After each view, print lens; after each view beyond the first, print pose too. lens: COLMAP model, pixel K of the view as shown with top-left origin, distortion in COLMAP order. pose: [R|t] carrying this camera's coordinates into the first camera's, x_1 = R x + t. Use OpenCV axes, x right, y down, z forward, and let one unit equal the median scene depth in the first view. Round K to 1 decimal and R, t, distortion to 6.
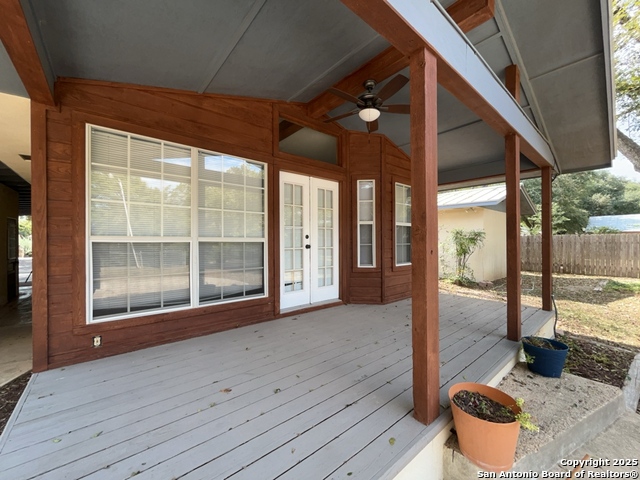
lens RADIAL K [[256.6, 0, 322.1], [0, 256.6, 238.5], [0, 0, 1]] dist [-0.002036, -0.000745]
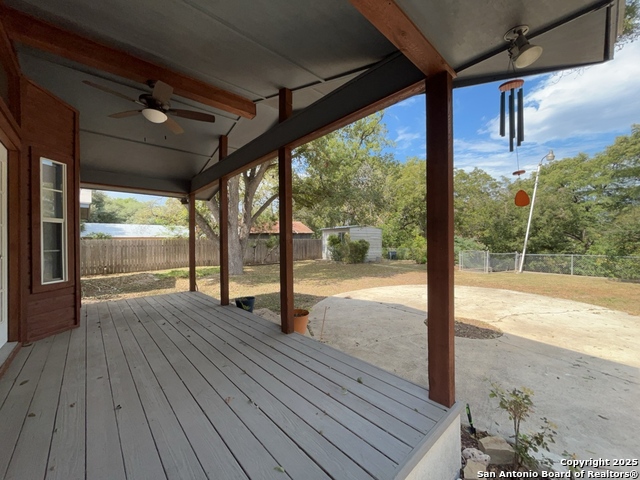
lens RADIAL K [[256.6, 0, 322.1], [0, 256.6, 242.4], [0, 0, 1]] dist [-0.002036, -0.000745]
pose [[-0.054556, 0.006532, 0.998489, -0.572401], [-0.005635, 0.999961, -0.006850, 0.000590], [-0.998495, -0.006000, -0.054517, 0.293808]]
